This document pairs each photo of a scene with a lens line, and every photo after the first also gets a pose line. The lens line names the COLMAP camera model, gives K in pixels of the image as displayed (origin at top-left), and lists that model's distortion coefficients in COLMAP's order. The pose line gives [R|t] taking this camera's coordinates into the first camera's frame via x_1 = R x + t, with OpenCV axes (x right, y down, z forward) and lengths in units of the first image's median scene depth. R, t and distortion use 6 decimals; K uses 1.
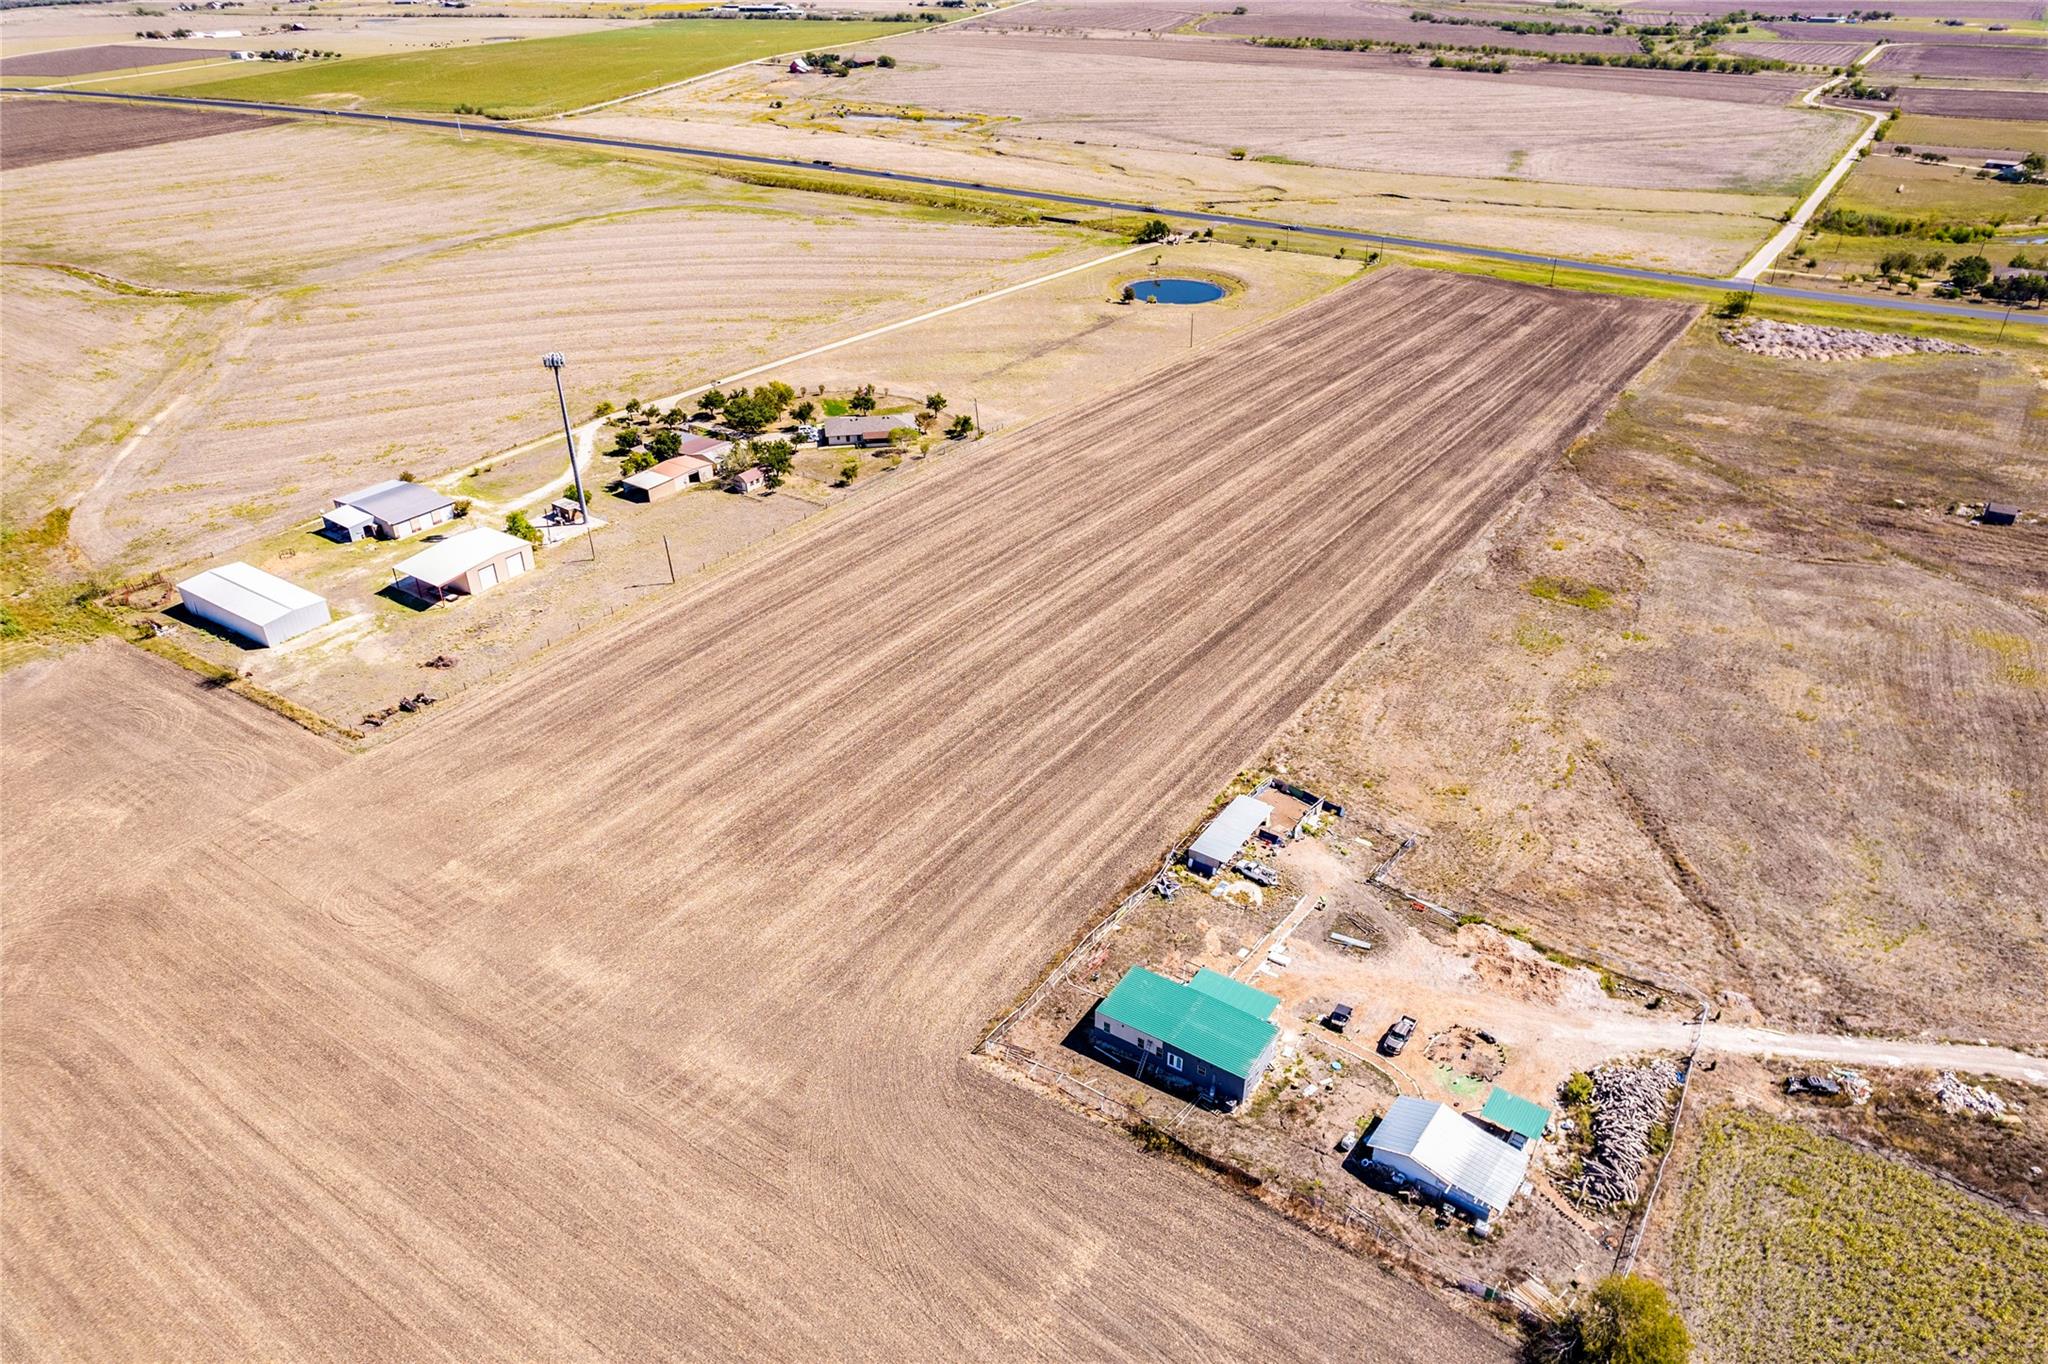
lens RADIAL K [[1319.0, 0, 1032.8], [0, 1319.0, 687.8], [0, 0, 1]] dist [-0.074966, 0.065156]
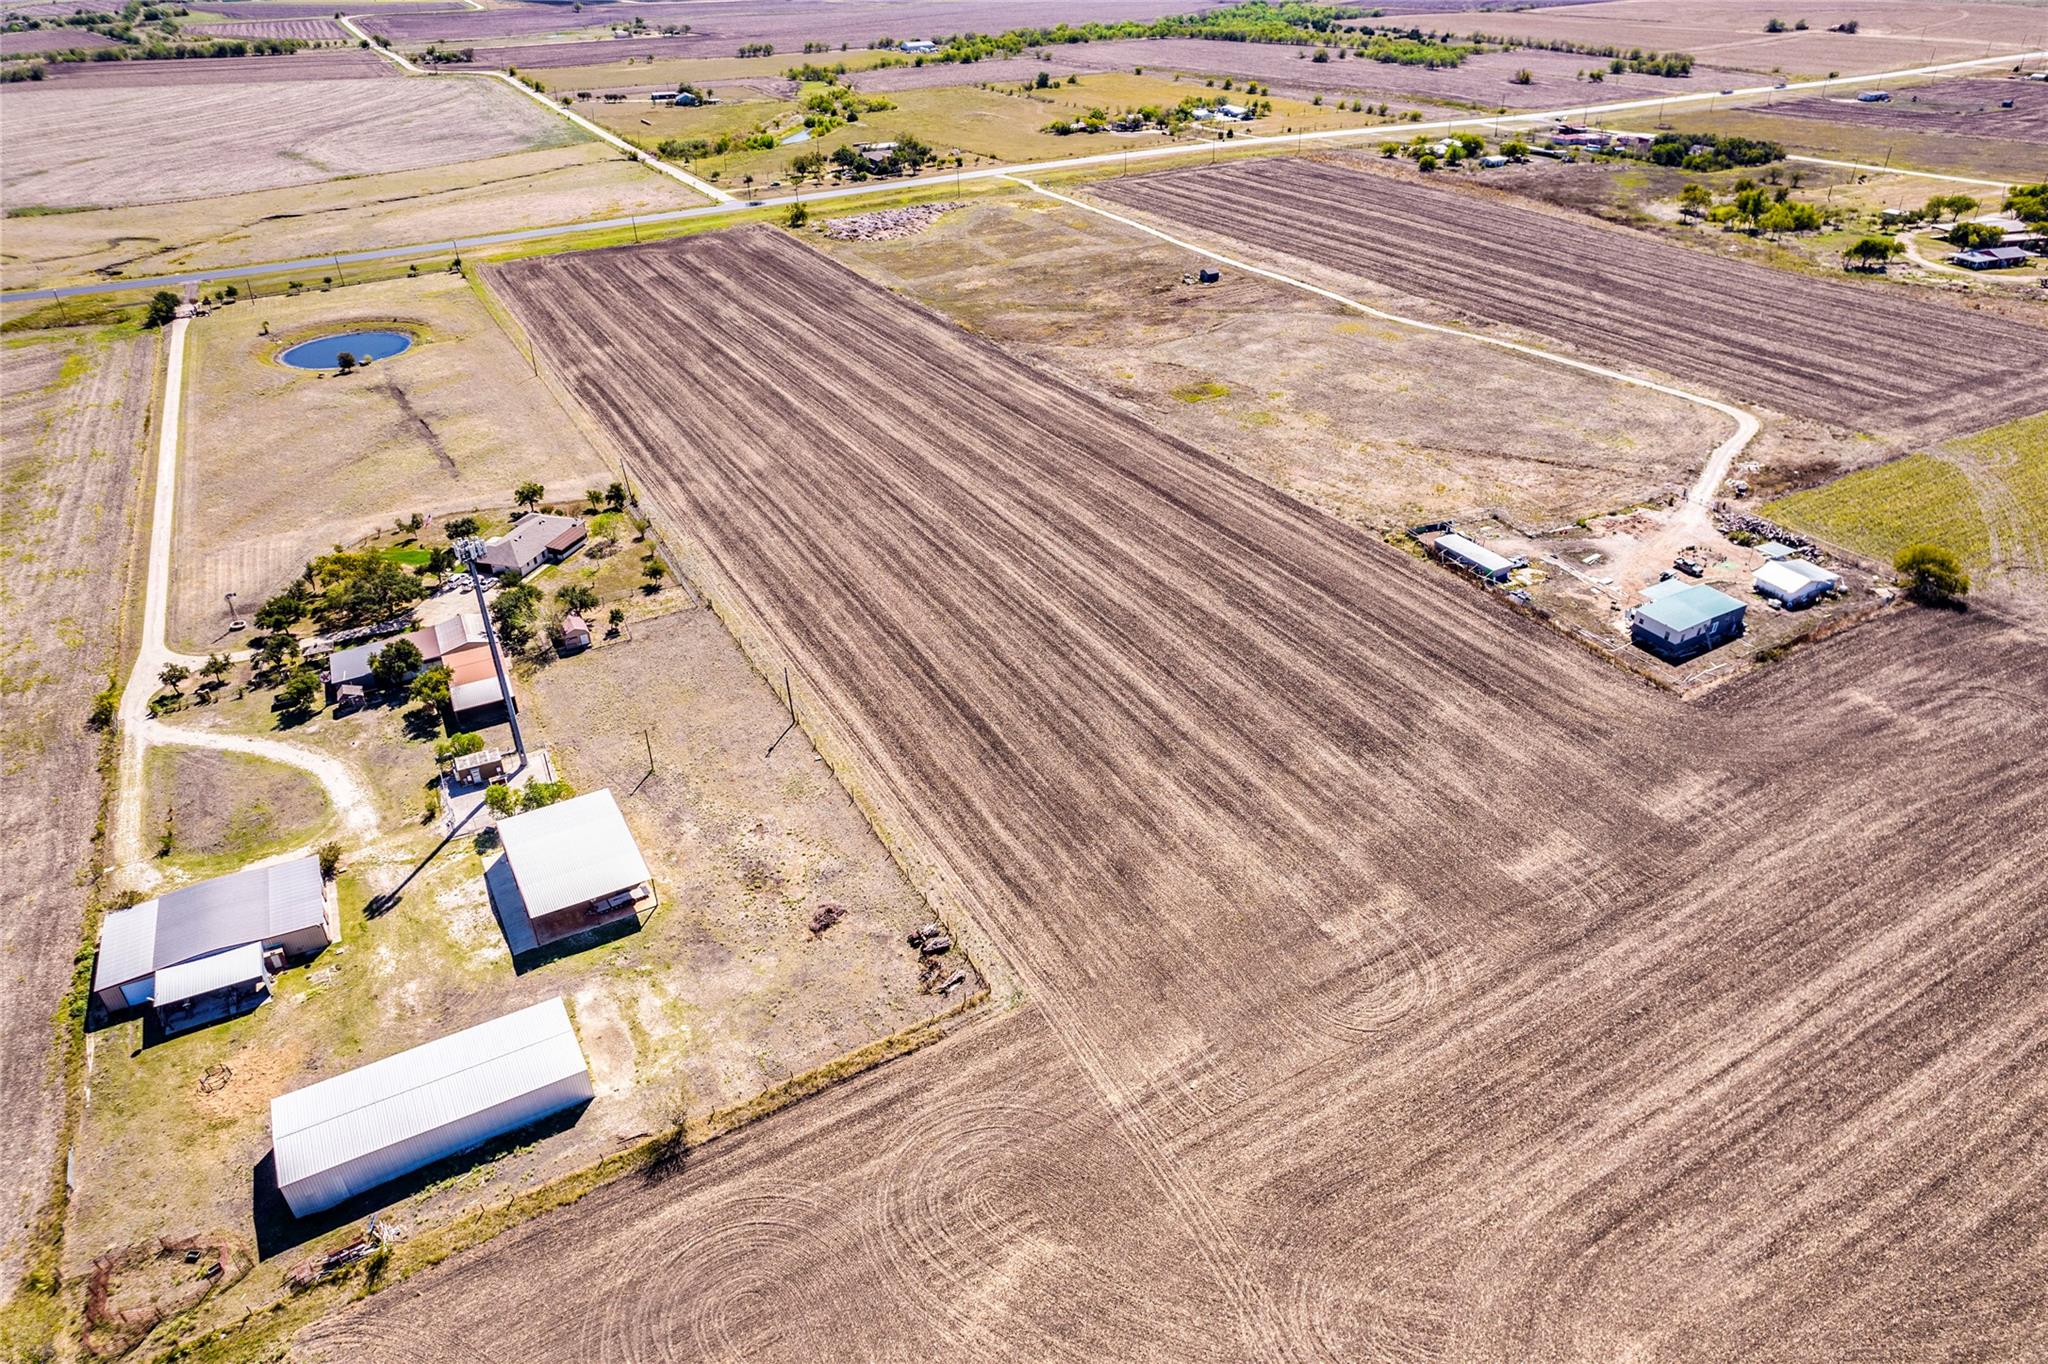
lens RADIAL K [[1319.0, 0, 1041.6], [0, 1319.0, 681.2], [0, 0, 1]] dist [-0.074966, 0.065156]
pose [[0.440191, -0.470065, 0.765030, -0.738109], [0.464087, 0.848496, 0.254318, -0.214560], [-0.768671, 0.243092, 0.591651, 0.366389]]
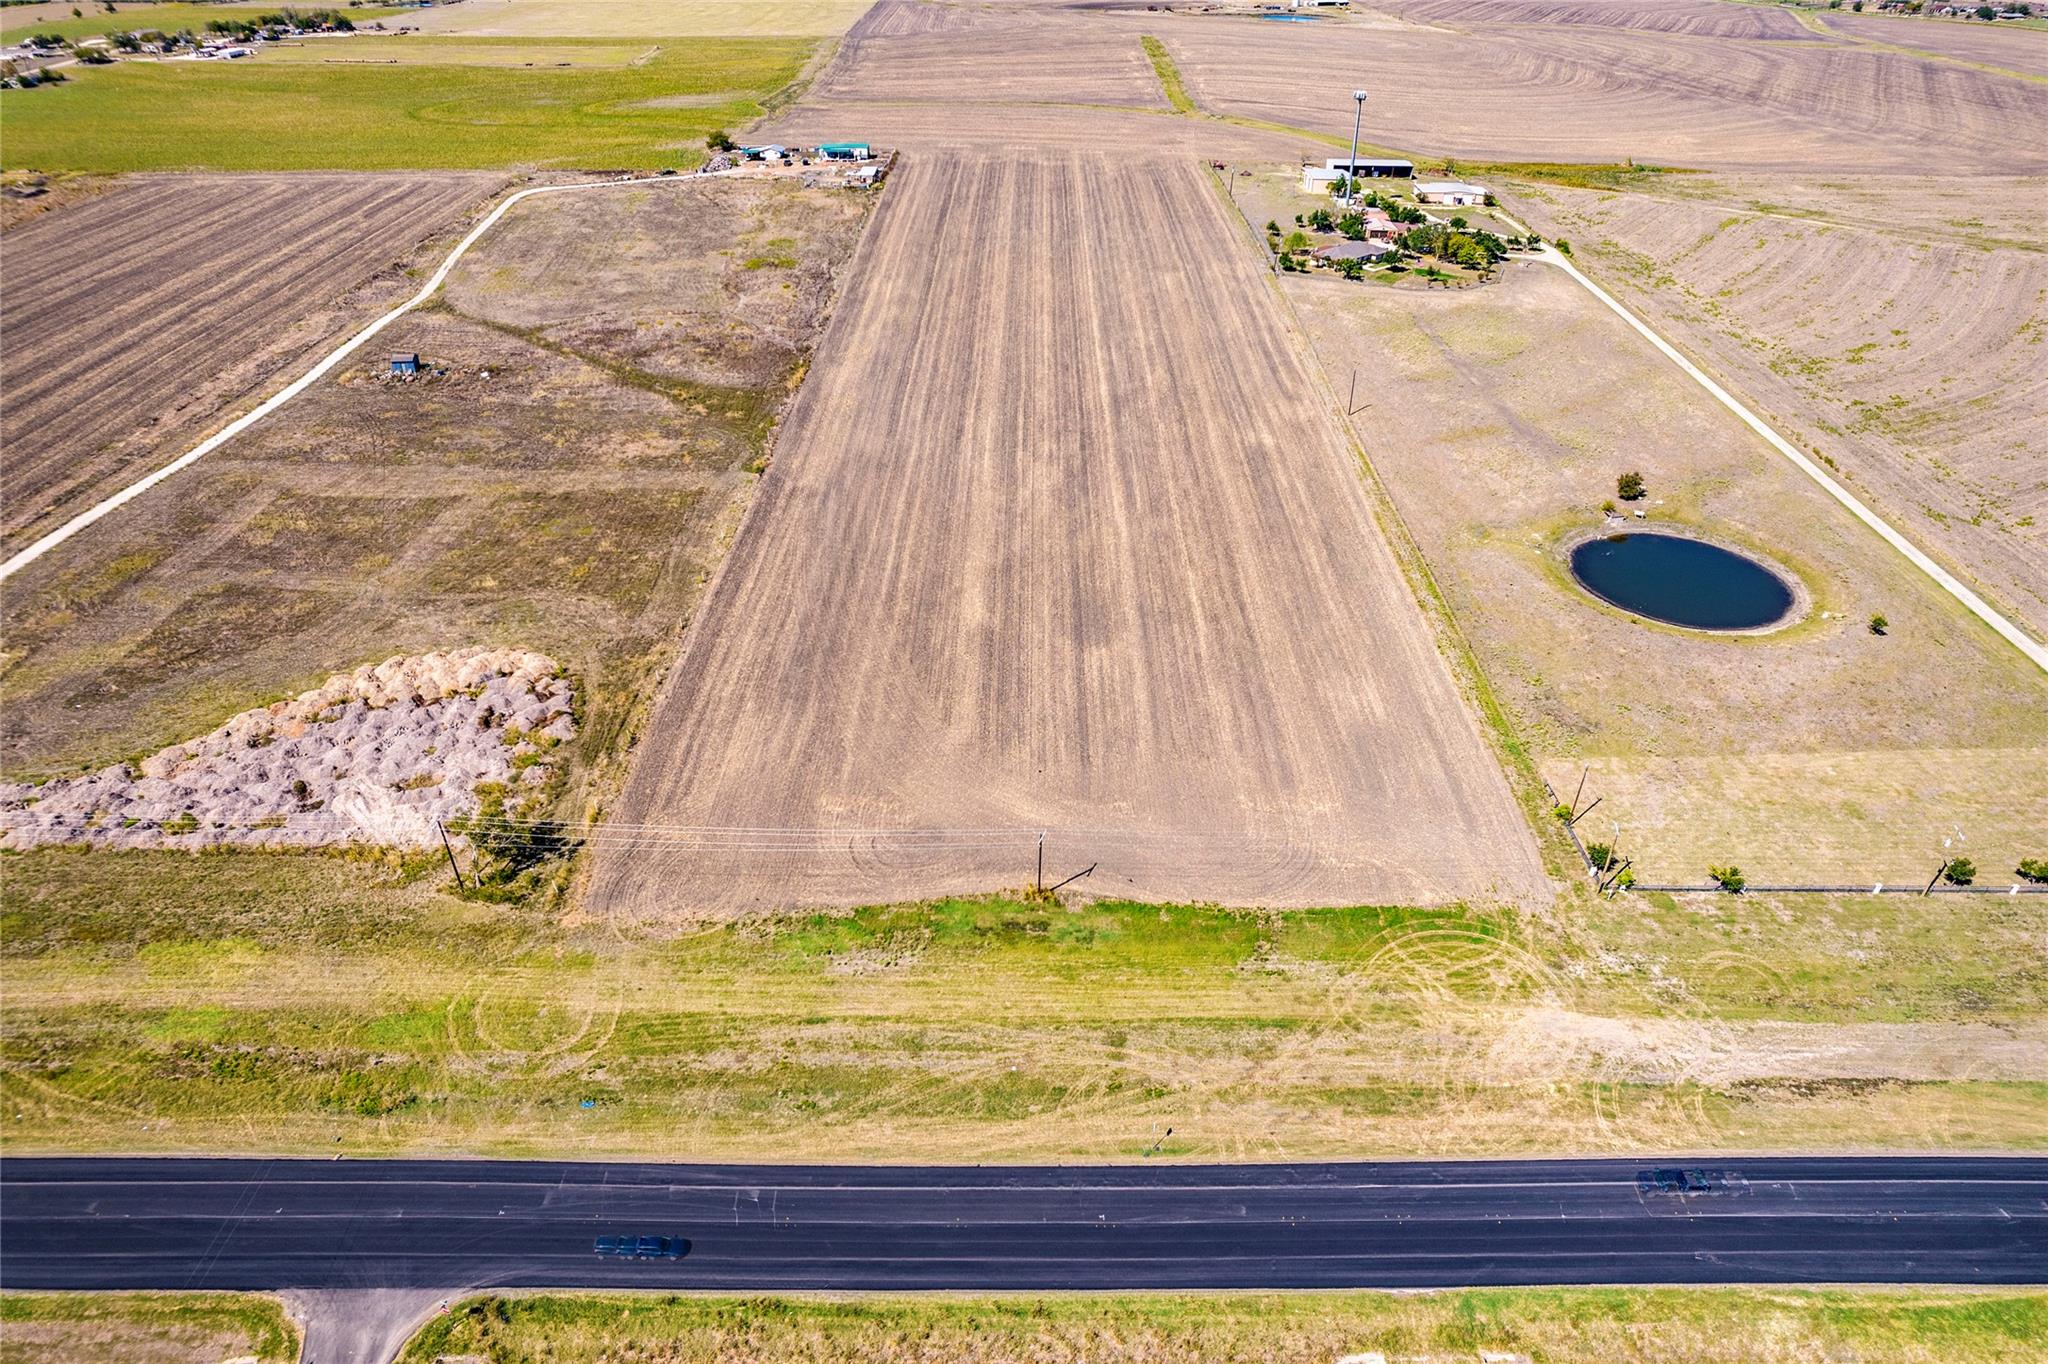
lens RADIAL K [[1319.0, 0, 1036.2], [0, 1319.0, 689.0], [0, 0, 1]] dist [-0.074966, 0.065156]
pose [[-0.823330, 0.298712, -0.482595, 0.926611], [-0.294637, 0.501794, 0.813260, -1.022909], [0.485094, 0.811772, -0.325131, 1.828836]]
